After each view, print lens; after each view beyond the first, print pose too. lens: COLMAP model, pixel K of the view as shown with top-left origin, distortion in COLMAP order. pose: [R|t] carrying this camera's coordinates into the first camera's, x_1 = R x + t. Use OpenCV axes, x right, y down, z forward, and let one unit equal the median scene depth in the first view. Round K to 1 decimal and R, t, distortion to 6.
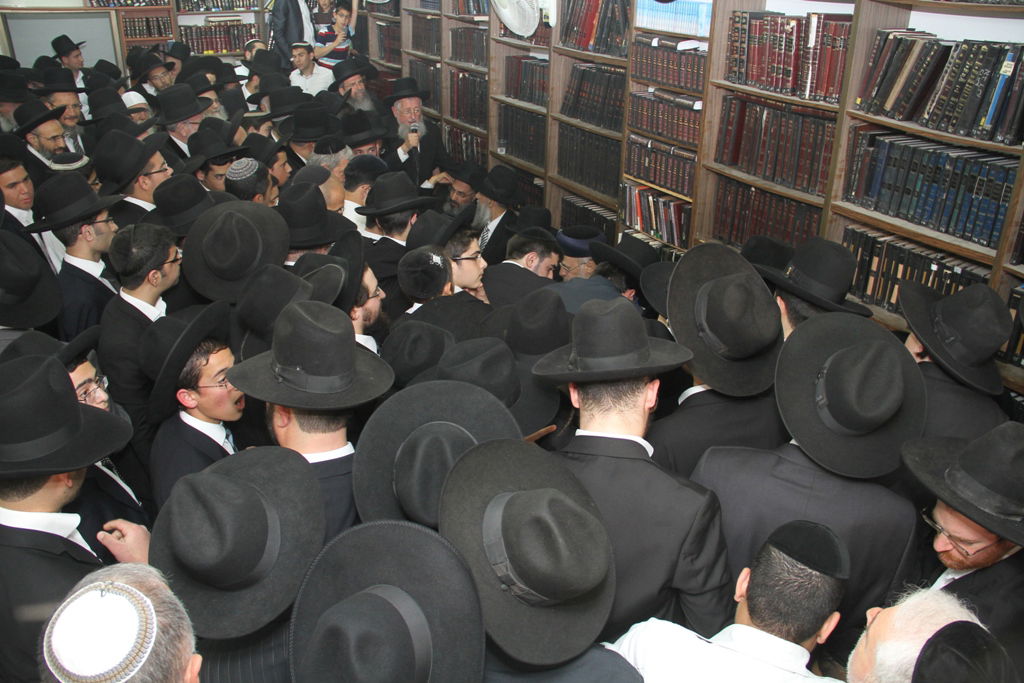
lens RADIAL K [[867.0, 0, 529.4], [0, 867.0, 339.8], [0, 0, 1]] dist [-0.167535, 0.144373]
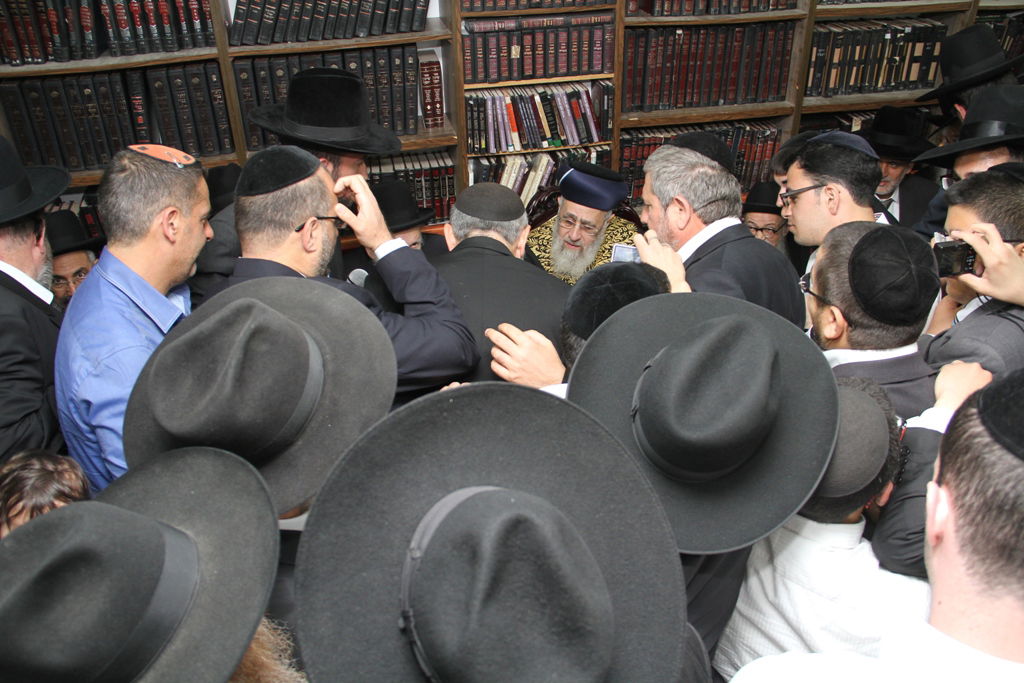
lens RADIAL K [[867.0, 0, 529.4], [0, 867.0, 339.8], [0, 0, 1]] dist [-0.167535, 0.144373]
pose [[0.314367, -0.545734, 0.776754, -0.515837], [0.418386, 0.814133, 0.402667, -0.291980], [-0.852131, 0.198398, 0.484264, 0.715431]]
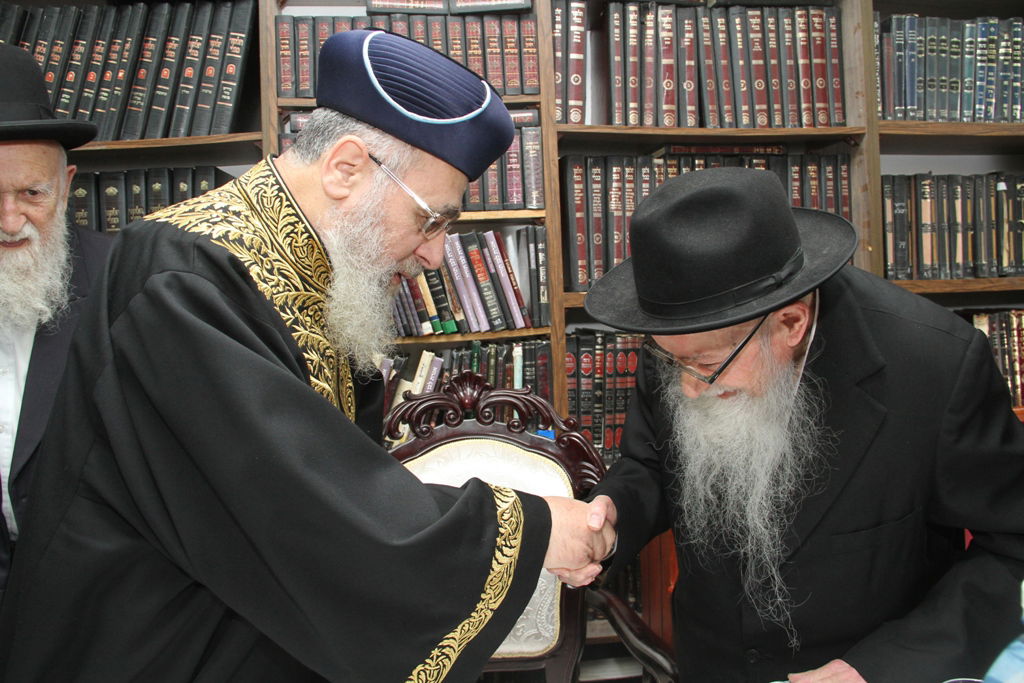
lens RADIAL K [[908.7, 0, 513.4], [0, 908.7, 293.3], [0, 0, 1]] dist [-0.194542, 0.176610]
pose [[0.400512, -0.084829, 0.912357, -0.233593], [0.437152, 0.892771, -0.108895, -0.077109], [-0.805288, 0.442452, 0.394648, 0.811771]]
